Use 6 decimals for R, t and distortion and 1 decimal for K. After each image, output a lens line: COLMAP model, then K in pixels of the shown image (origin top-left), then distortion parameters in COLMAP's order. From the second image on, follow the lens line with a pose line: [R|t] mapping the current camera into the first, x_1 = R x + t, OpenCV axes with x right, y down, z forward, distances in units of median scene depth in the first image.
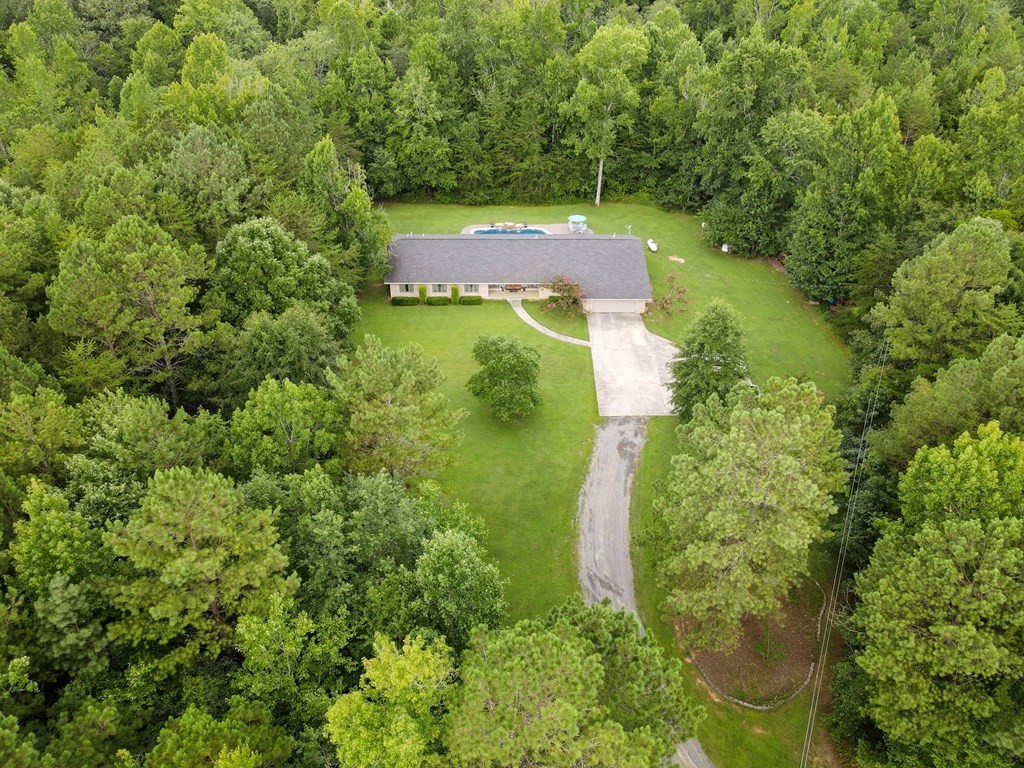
lens RADIAL K [[748.1, 0, 513.4], [0, 748.1, 379.1], [0, 0, 1]] dist [0.012368, 0.013051]
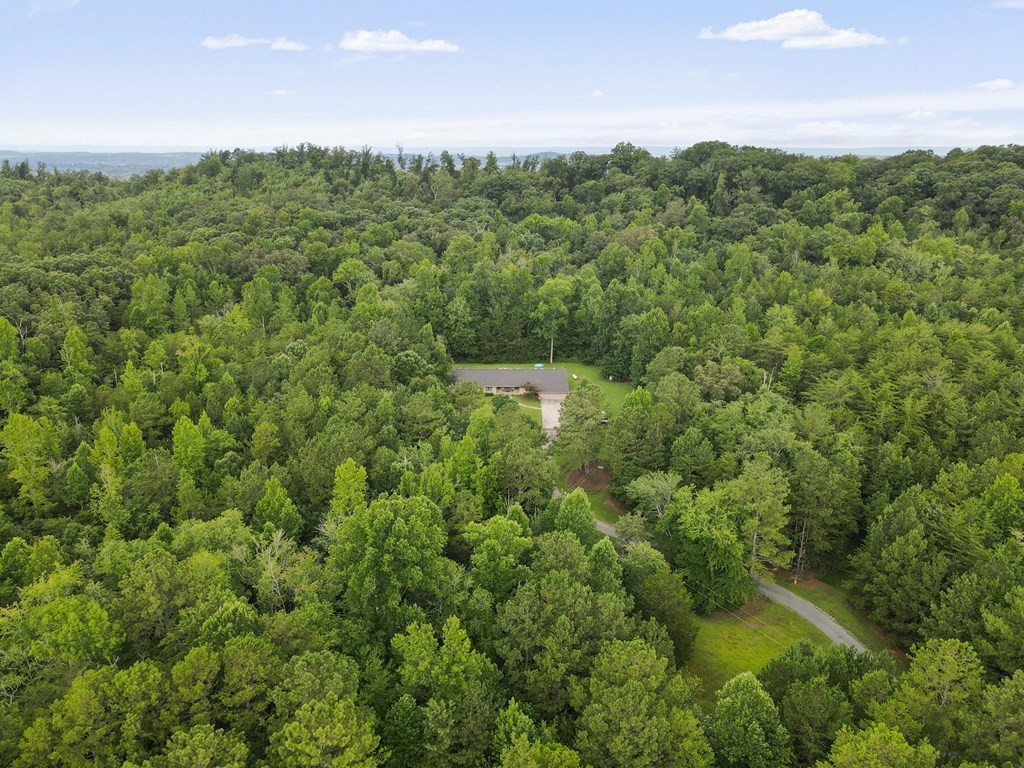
lens RADIAL K [[748.1, 0, 513.4], [0, 748.1, 379.1], [0, 0, 1]] dist [0.012368, 0.013051]
pose [[0.999970, -0.001933, 0.007547, 0.000401], [0.003995, 0.958903, -0.283705, 0.377851], [-0.006688, 0.283726, 0.958882, -0.890879]]
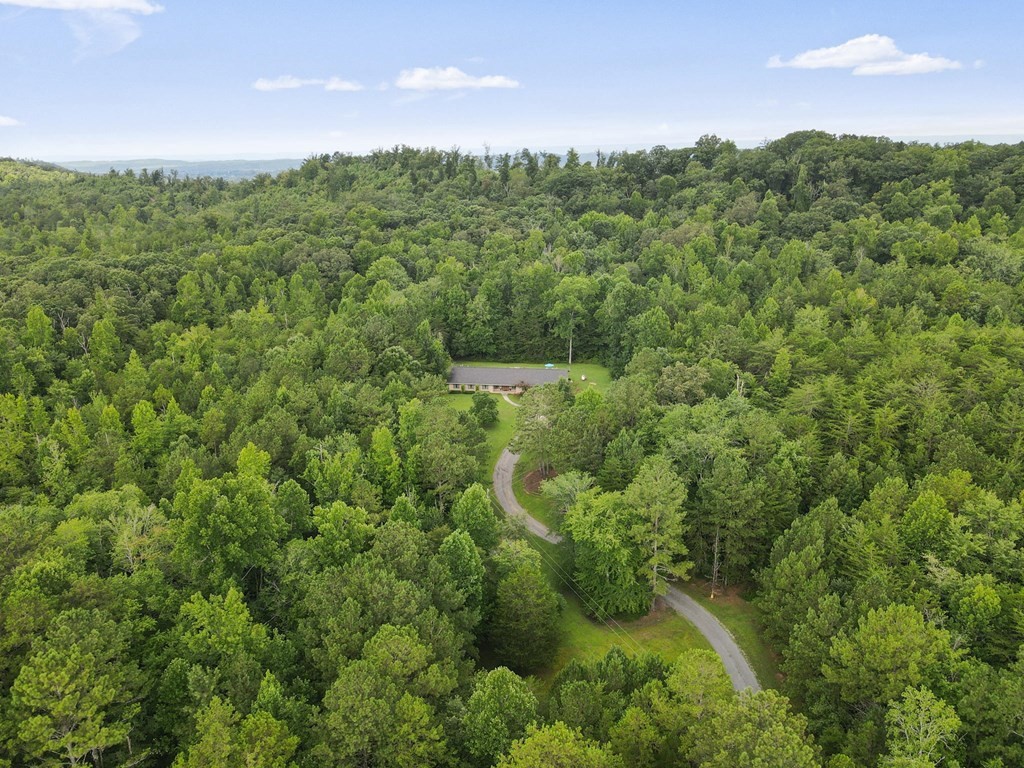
lens RADIAL K [[773.2, 0, 512.0], [0, 773.2, 384.0], [0, 0, 1]] dist [0.001028, 0.037756]
pose [[0.985102, 0.026772, -0.169876, 0.319929], [-0.074052, 0.957573, -0.278514, 0.389323], [0.155213, 0.286944, 0.945289, -0.887784]]
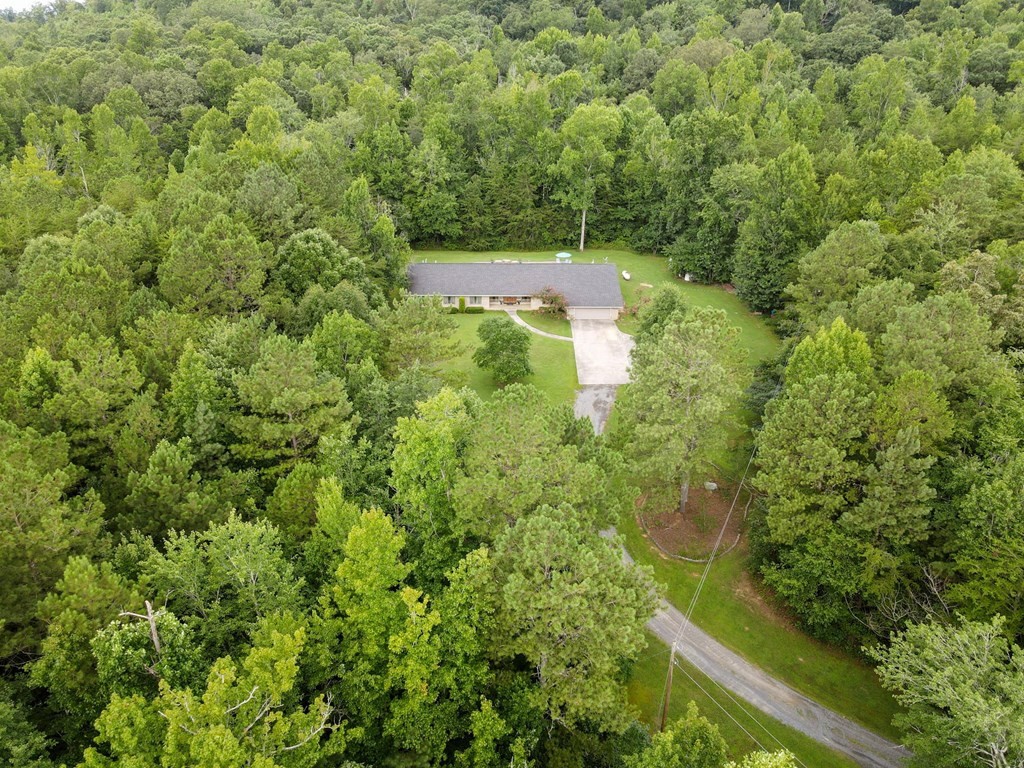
lens RADIAL K [[748.1, 0, 513.4], [0, 748.1, 379.1], [0, 0, 1]] dist [0.012368, 0.013051]
pose [[0.999994, -0.001430, 0.003059, 0.001327], [0.001818, 0.991382, -0.130989, 0.130940], [-0.002845, 0.130994, 0.991379, -0.150684]]
